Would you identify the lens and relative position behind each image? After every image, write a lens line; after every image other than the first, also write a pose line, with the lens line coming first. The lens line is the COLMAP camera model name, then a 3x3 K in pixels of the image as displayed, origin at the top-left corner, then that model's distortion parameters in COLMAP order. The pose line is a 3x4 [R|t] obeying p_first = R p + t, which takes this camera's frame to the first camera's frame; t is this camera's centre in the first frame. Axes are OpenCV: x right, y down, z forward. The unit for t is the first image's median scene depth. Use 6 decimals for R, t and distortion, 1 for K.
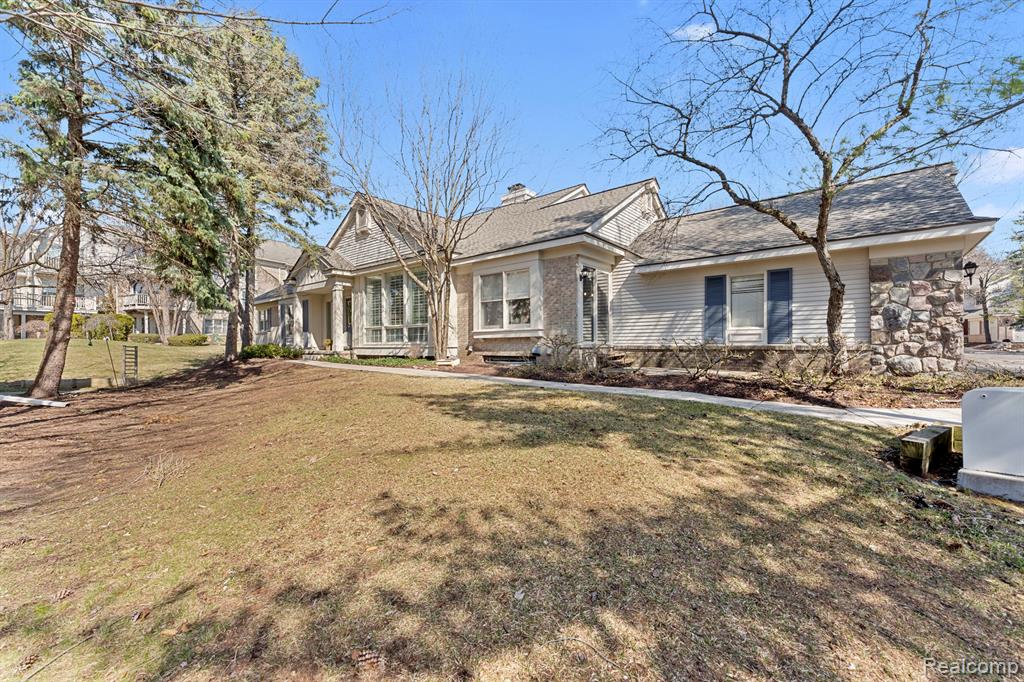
lens RADIAL K [[416.6, 0, 514.0], [0, 416.6, 340.8], [0, 0, 1]] dist [-0.008181, -0.000069]
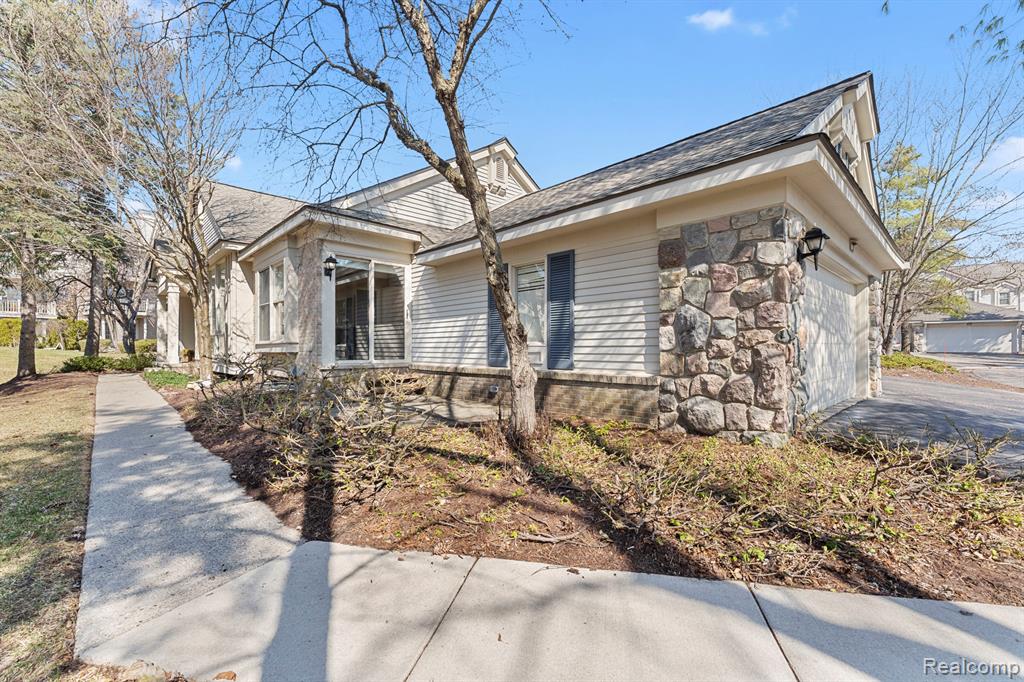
lens RADIAL K [[439.4, 0, 510.6], [0, 439.4, 346.2], [0, 0, 1]] dist [0.001203, 0.000413]
pose [[0.996549, 0.005839, -0.082796, 0.605735], [-0.005947, 0.999982, -0.001055, -0.026911], [0.082789, 0.001544, 0.996566, 0.314696]]
